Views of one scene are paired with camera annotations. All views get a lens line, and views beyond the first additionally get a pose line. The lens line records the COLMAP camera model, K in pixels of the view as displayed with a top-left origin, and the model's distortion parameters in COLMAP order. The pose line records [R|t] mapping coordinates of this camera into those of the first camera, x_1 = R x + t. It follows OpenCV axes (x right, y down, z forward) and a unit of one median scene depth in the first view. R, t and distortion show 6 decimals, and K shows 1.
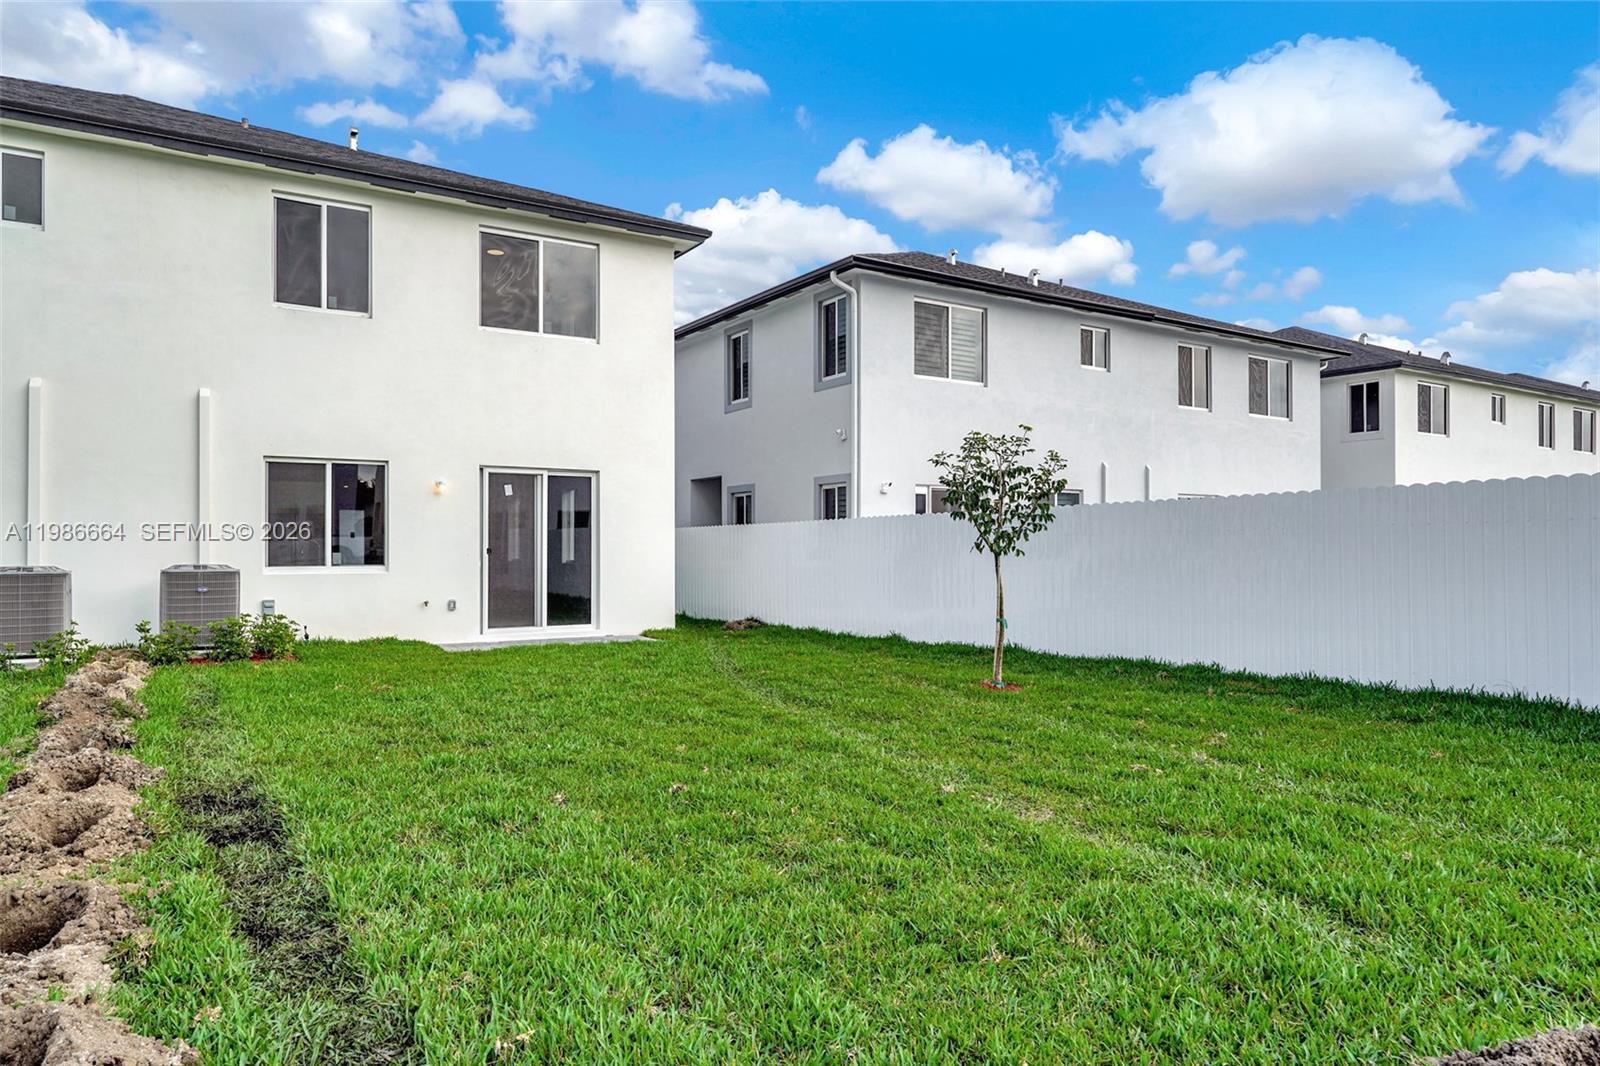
lens RADIAL K [[1037.7, 0, 799.6], [0, 1037.7, 540.0], [0, 0, 1]] dist [0.005848, 0.002515]
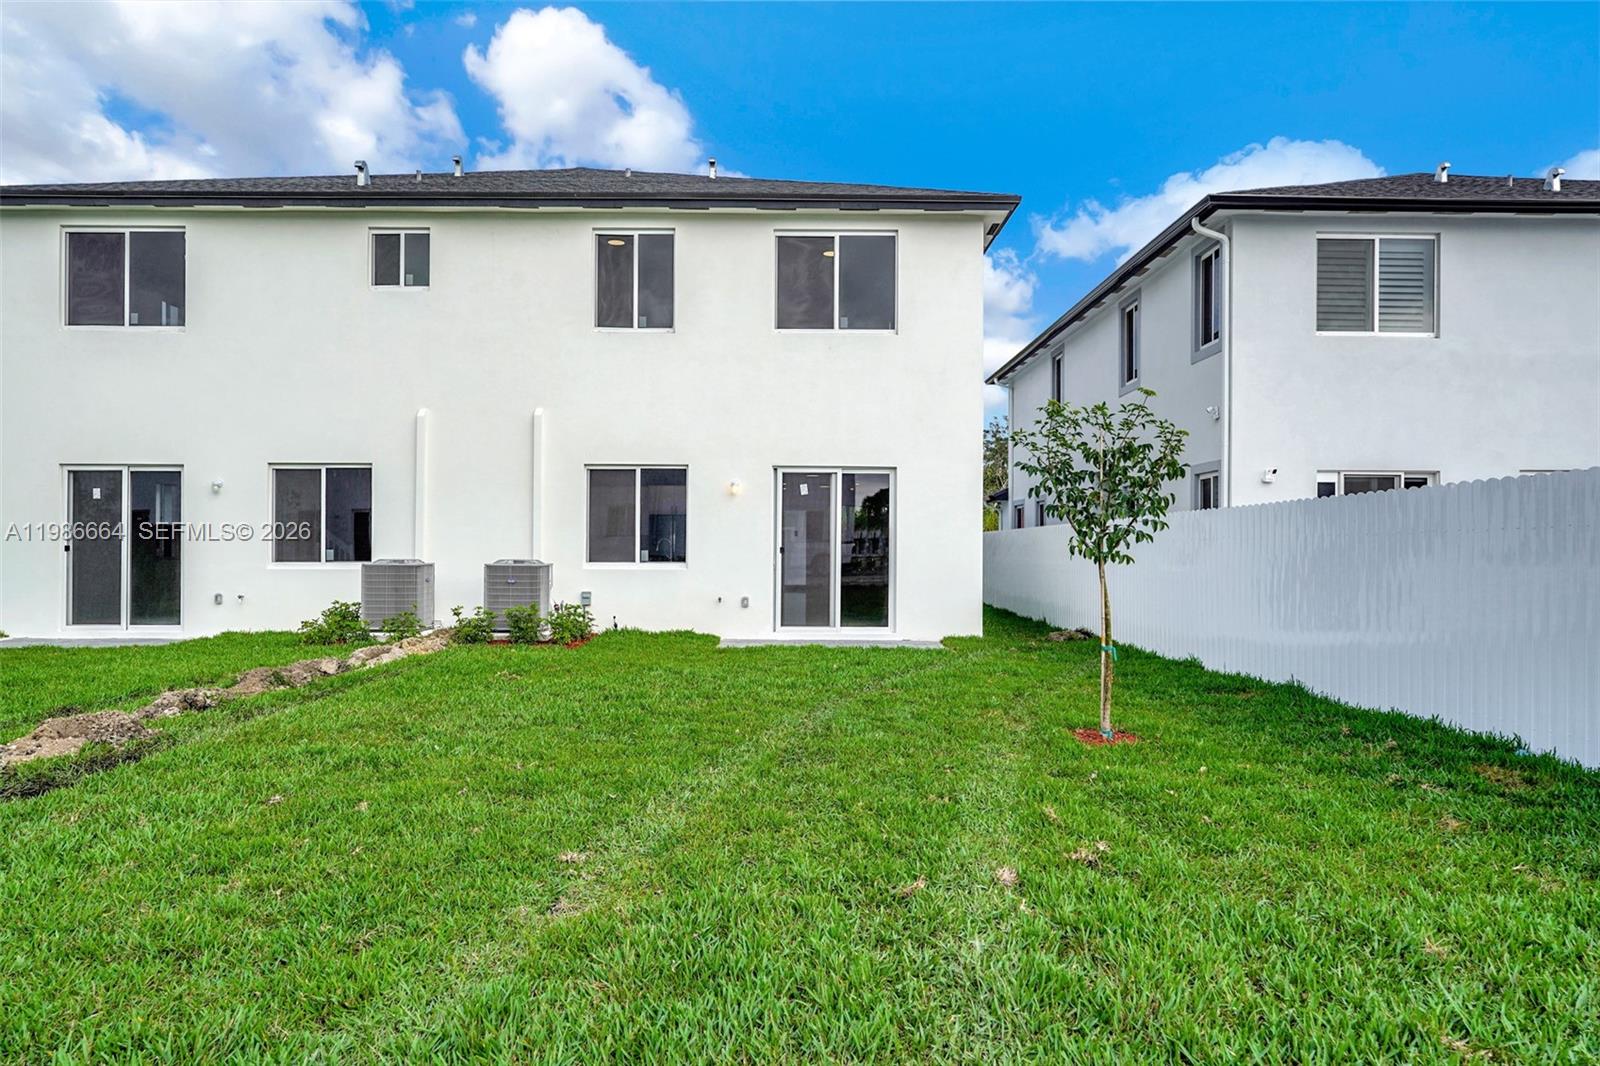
lens RADIAL K [[1037.7, 0, 795.8], [0, 1037.7, 533.3], [0, 0, 1]] dist [0.005848, 0.002515]
pose [[0.842622, 0.000508, -0.538505, 0.267104], [-0.003567, 0.999983, -0.004638, -0.001112], [0.538494, 0.005829, 0.842609, 0.160589]]
